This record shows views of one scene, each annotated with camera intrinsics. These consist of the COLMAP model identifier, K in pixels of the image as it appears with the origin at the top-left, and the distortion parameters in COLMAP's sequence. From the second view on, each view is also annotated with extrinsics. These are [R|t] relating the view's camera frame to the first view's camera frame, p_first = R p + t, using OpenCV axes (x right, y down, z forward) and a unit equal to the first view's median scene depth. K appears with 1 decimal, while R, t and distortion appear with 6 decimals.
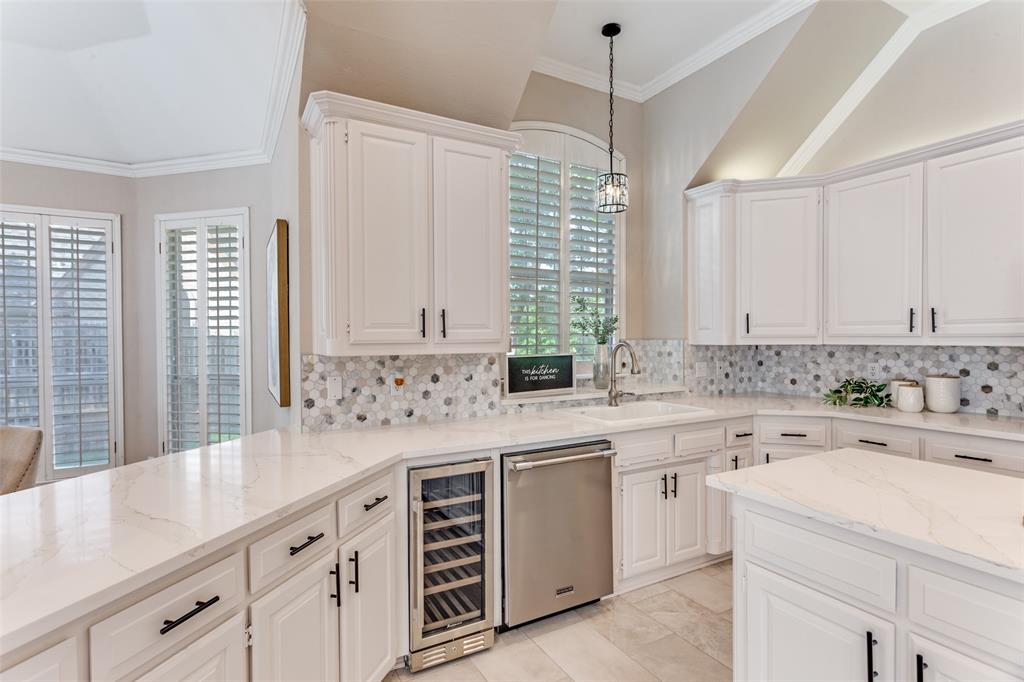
lens RADIAL K [[505.9, 0, 509.7], [0, 505.9, 343.2], [0, 0, 1]] dist [-0.000739, 0.001755]
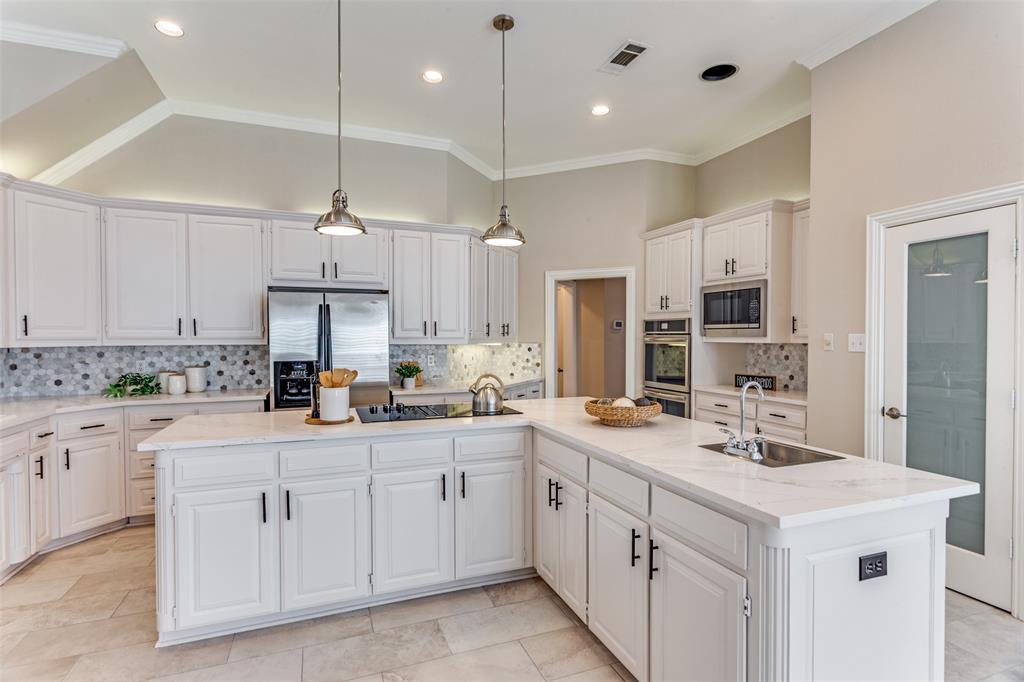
lens RADIAL K [[505.9, 0, 509.7], [0, 505.9, 343.2], [0, 0, 1]] dist [-0.000739, 0.001755]
pose [[0.146760, -0.008900, 0.989132, -0.391481], [0.013832, 0.999880, 0.006944, 0.001394], [-0.989075, 0.012663, 0.146866, -0.078197]]
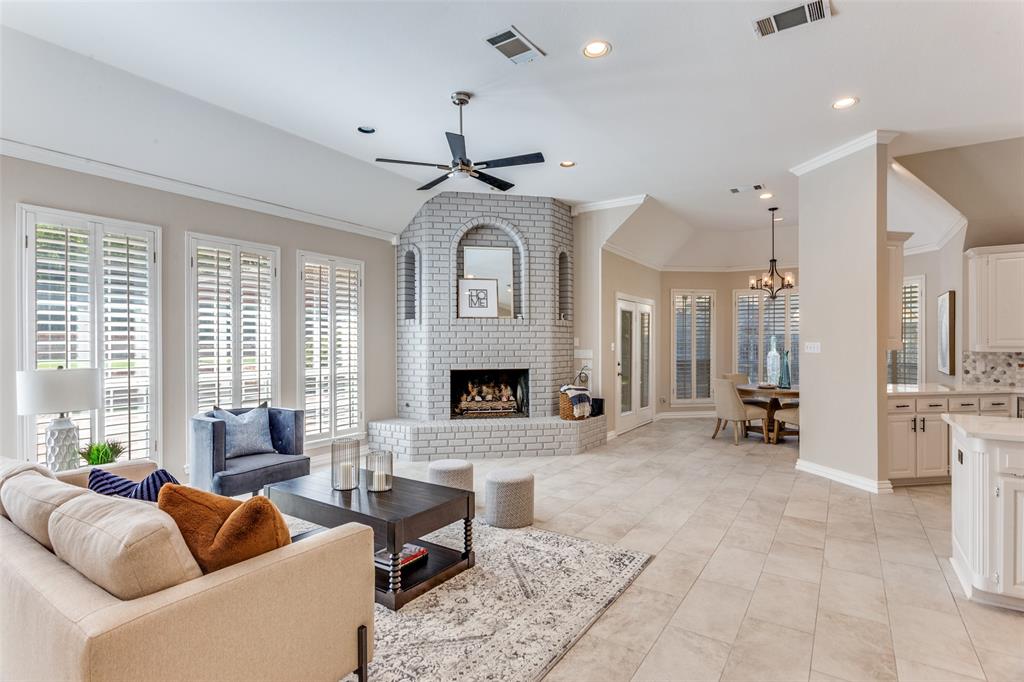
lens RADIAL K [[505.9, 0, 509.7], [0, 505.9, 343.2], [0, 0, 1]] dist [-0.000739, 0.001755]
pose [[0.457457, 0.004024, -0.889223, 0.554611], [-0.013485, 0.999906, -0.002412, 0.014921], [0.889130, 0.013094, 0.457468, -1.508140]]
